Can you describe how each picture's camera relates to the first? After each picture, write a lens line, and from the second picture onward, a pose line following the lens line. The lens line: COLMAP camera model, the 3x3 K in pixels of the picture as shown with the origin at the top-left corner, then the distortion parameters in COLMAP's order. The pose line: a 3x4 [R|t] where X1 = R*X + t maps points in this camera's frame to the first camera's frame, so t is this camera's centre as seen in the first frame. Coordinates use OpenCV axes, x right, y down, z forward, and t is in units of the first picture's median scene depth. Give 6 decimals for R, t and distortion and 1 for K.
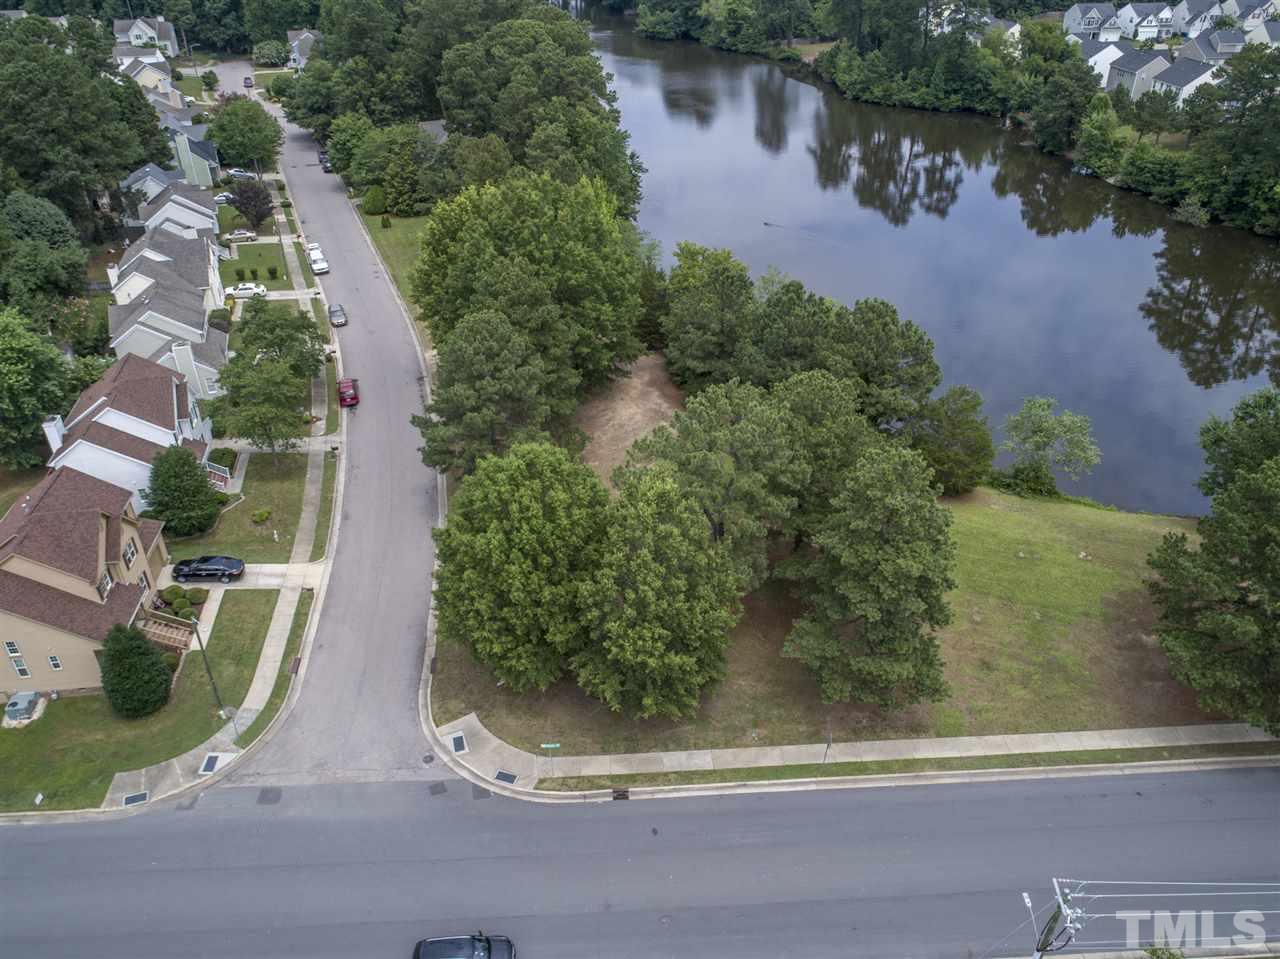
lens RADIAL K [[971.7, 0, 643.8], [0, 971.7, 478.7], [0, 0, 1]] dist [-0.021319, 0.011665]
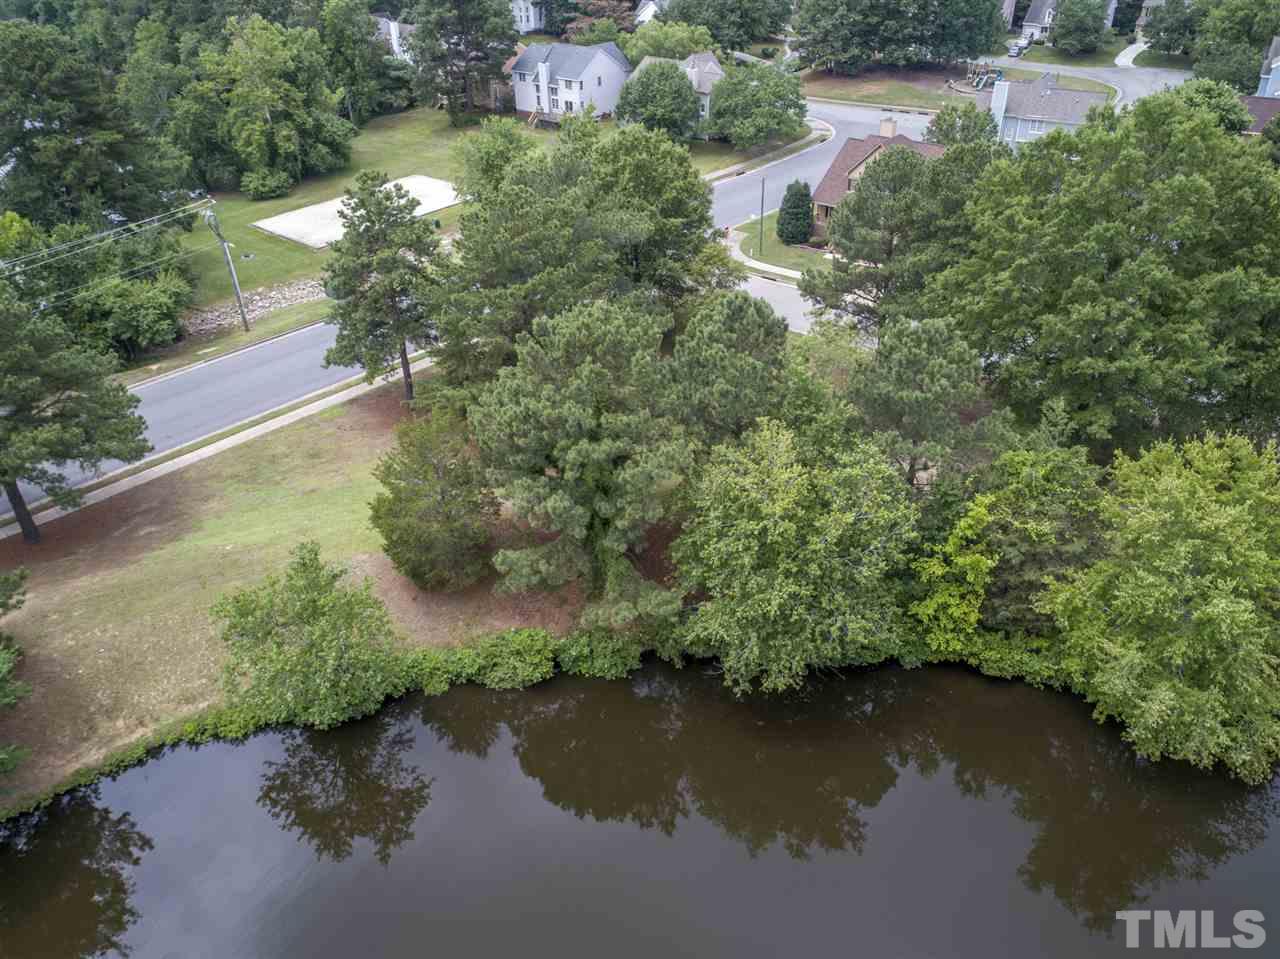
lens RADIAL K [[971.7, 0, 640.3], [0, 971.7, 477.9], [0, 0, 1]] dist [-0.021319, 0.011665]
pose [[-0.721304, 0.393859, -0.569734, 0.545040], [-0.344555, 0.509527, 0.788457, -0.554468], [0.600835, 0.765021, -0.231818, 1.146382]]
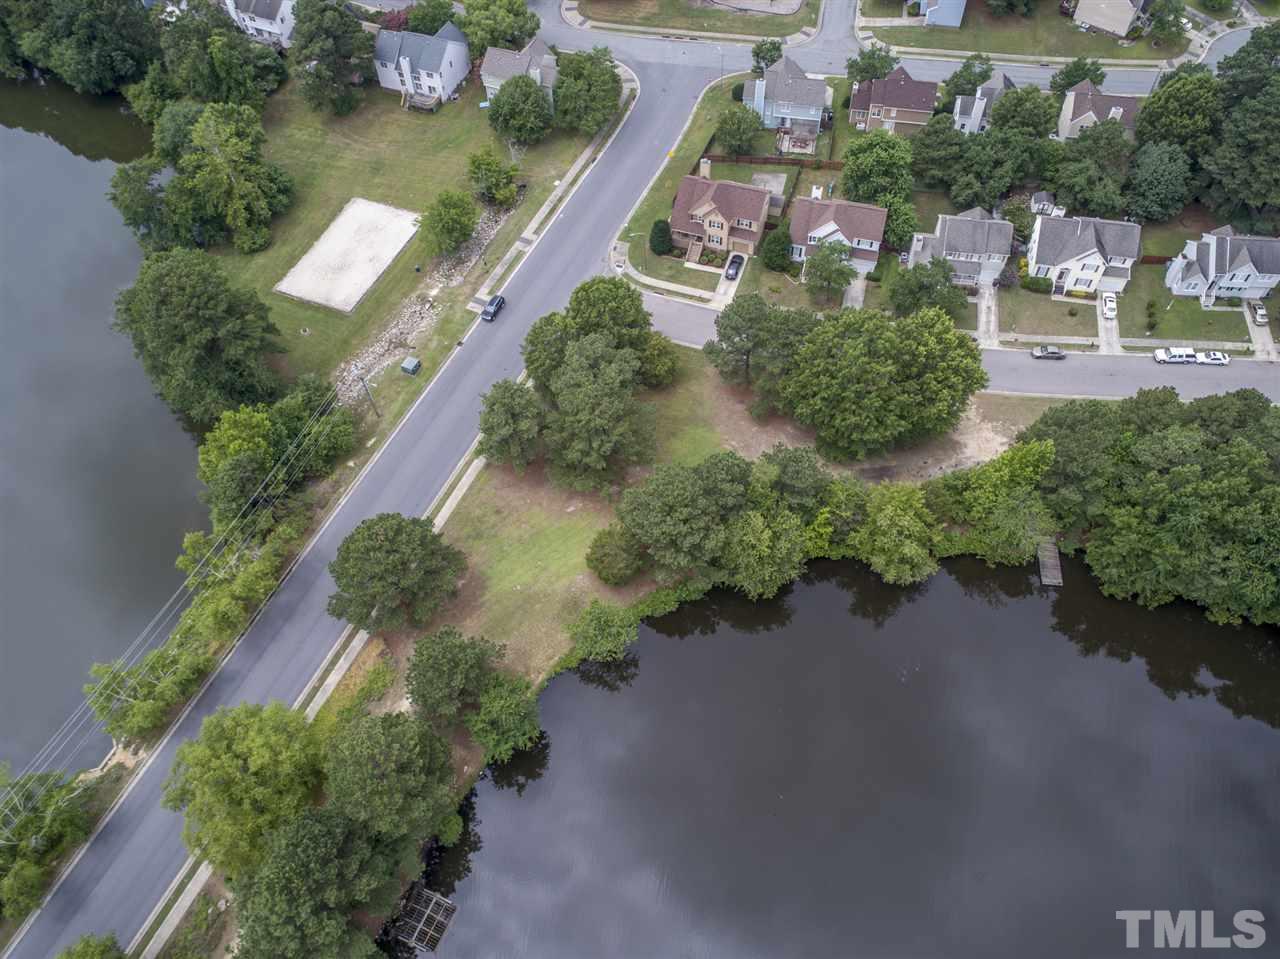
lens RADIAL K [[971.7, 0, 639.6], [0, 971.7, 483.7], [0, 0, 1]] dist [-0.021319, 0.011665]
pose [[-0.456898, 0.740971, -0.492144, 0.916074], [-0.449231, 0.285317, 0.846632, -1.298694], [0.767747, 0.607911, 0.202507, 0.618189]]
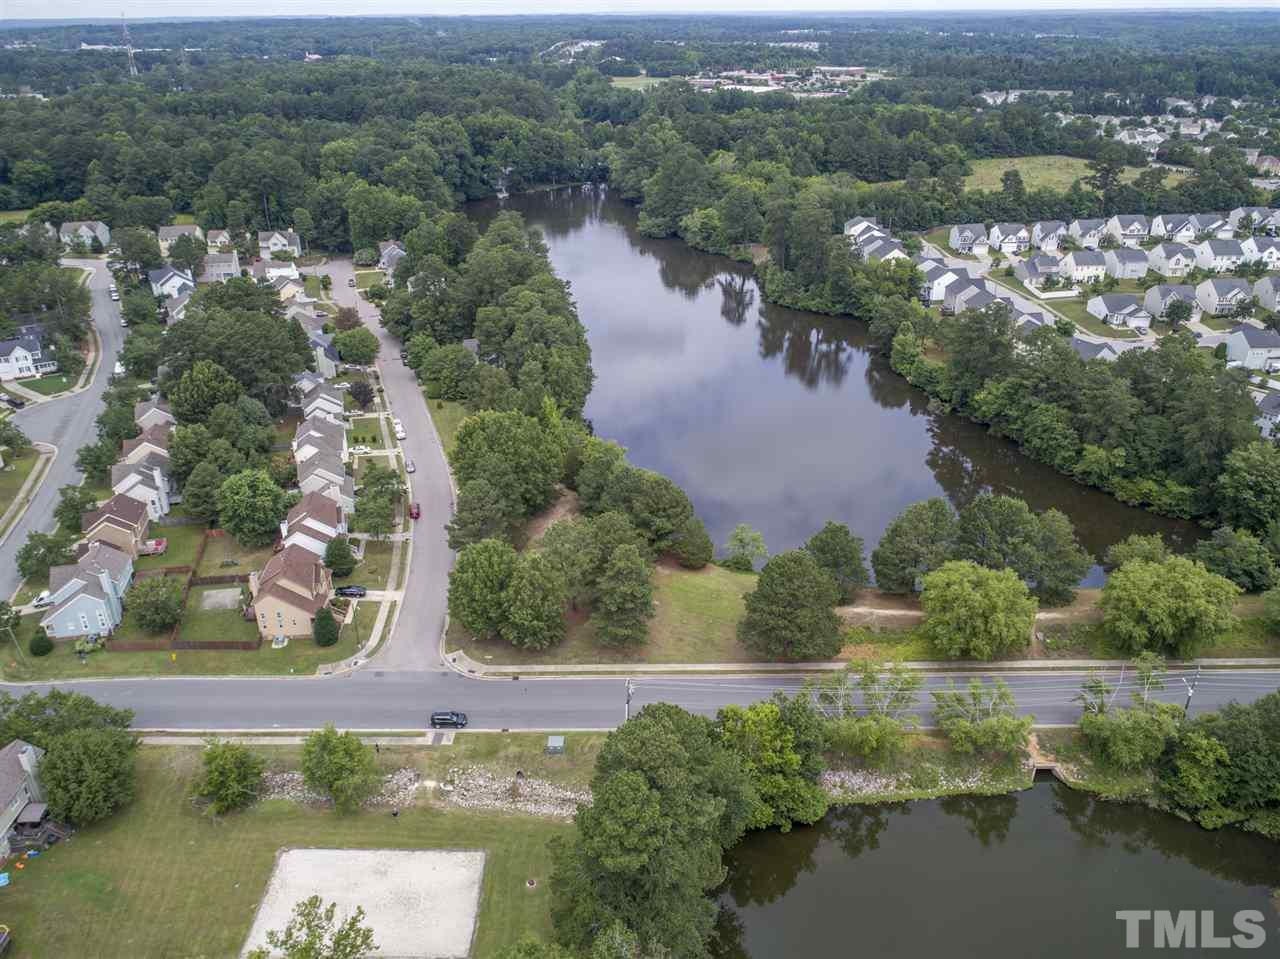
lens RADIAL K [[971.7, 0, 642.9], [0, 971.7, 480.0], [0, 0, 1]] dist [-0.021319, 0.011665]
pose [[0.998361, 0.023898, -0.052010, 0.296148], [-0.029123, 0.994344, -0.102140, 0.040943], [0.049275, 0.103487, 0.993409, -1.078031]]
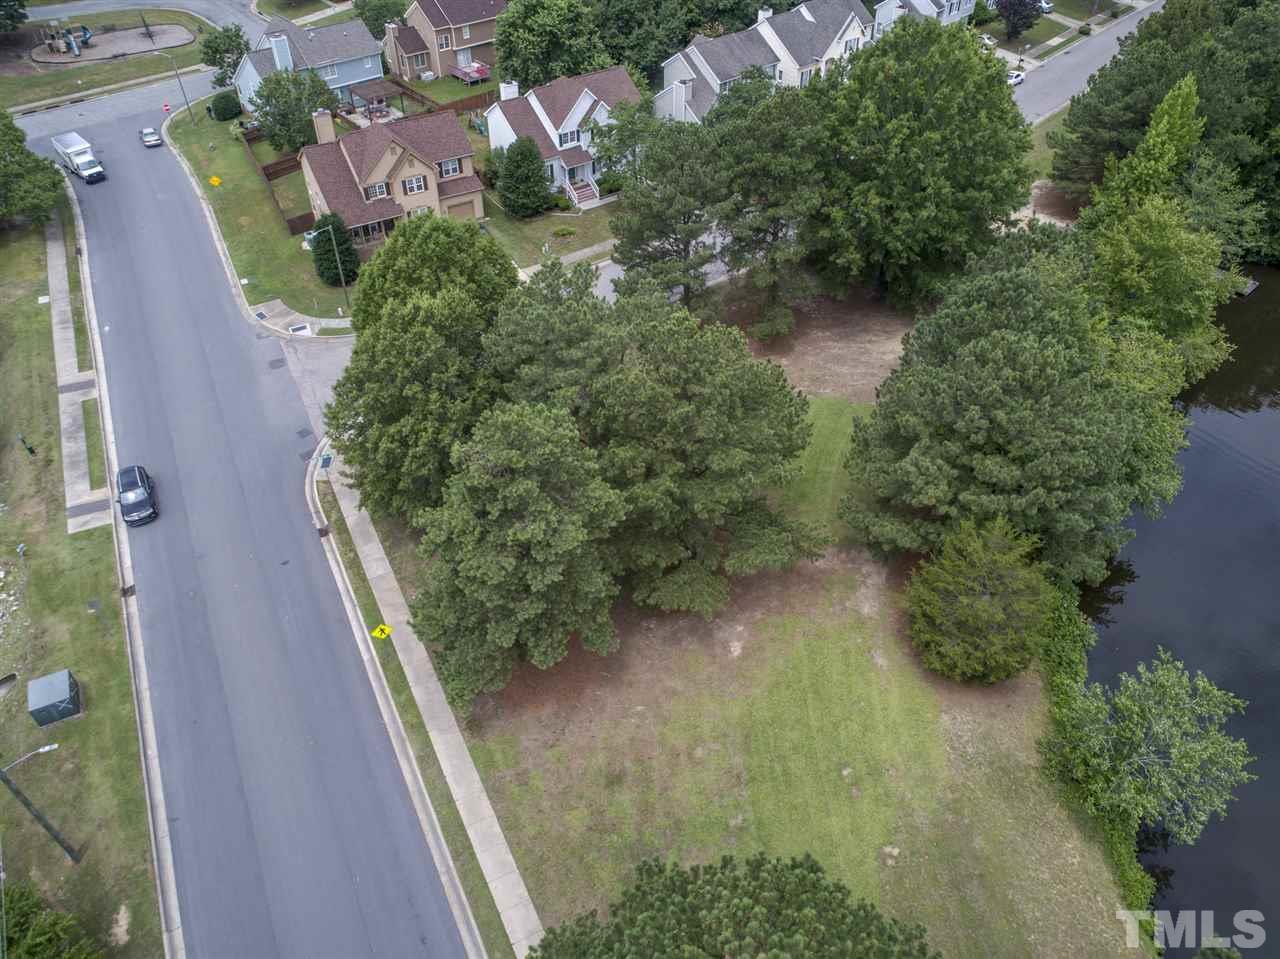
lens RADIAL K [[971.7, 0, 643.8], [0, 971.7, 484.0], [0, 0, 1]] dist [-0.021319, 0.011665]
pose [[0.400577, 0.607283, -0.686109, 0.576082], [-0.484530, 0.775943, 0.403910, -0.226710], [0.777669, 0.170643, 0.605072, 0.422659]]
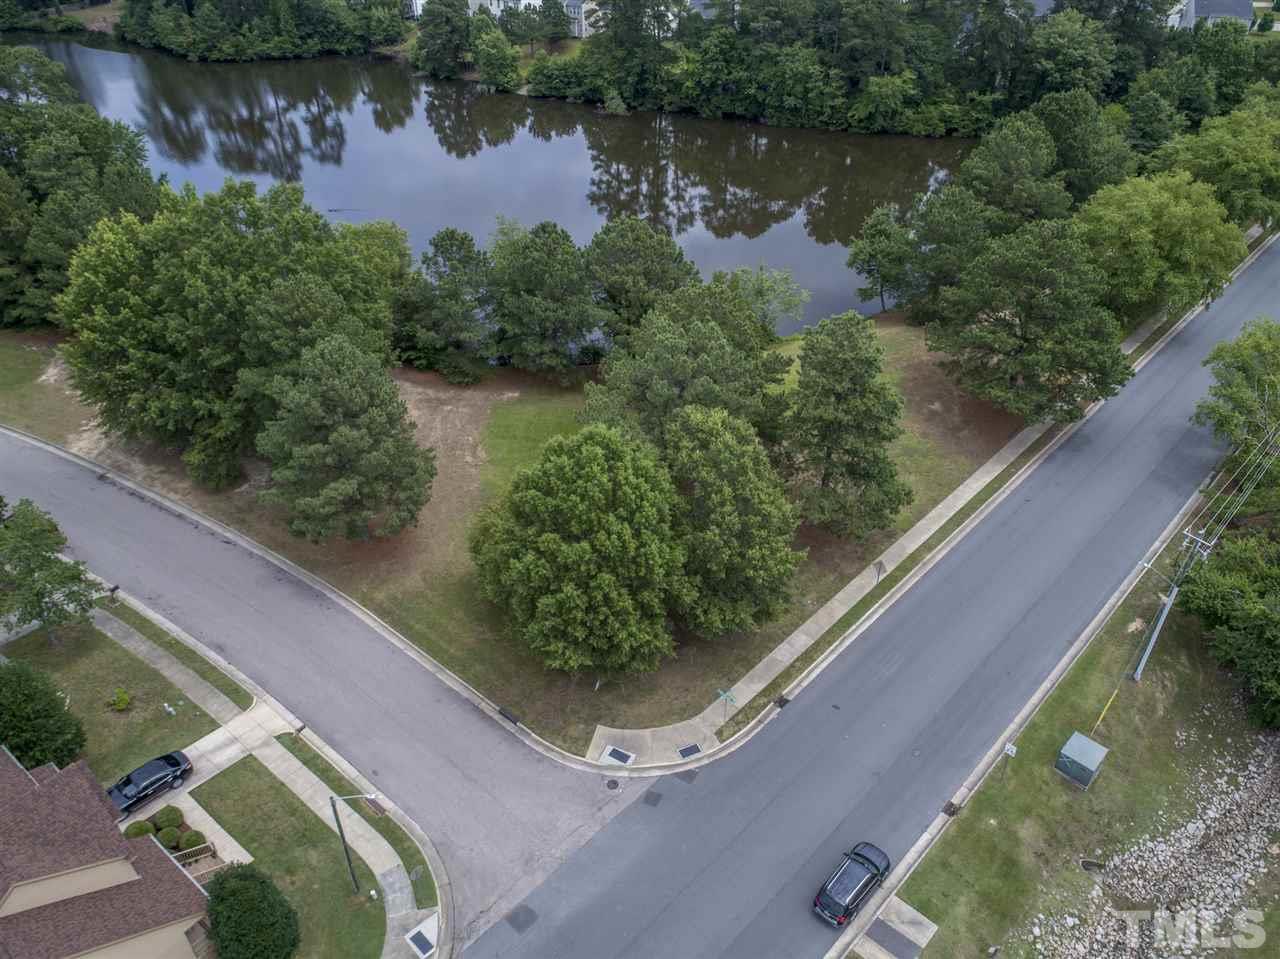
lens RADIAL K [[971.7, 0, 641.0], [0, 971.7, 478.6], [0, 0, 1]] dist [-0.021319, 0.011665]
pose [[0.720436, -0.396263, 0.569163, -0.444708], [0.367232, 0.914159, 0.171621, -0.094584], [-0.588313, 0.085373, 0.804114, 0.147904]]
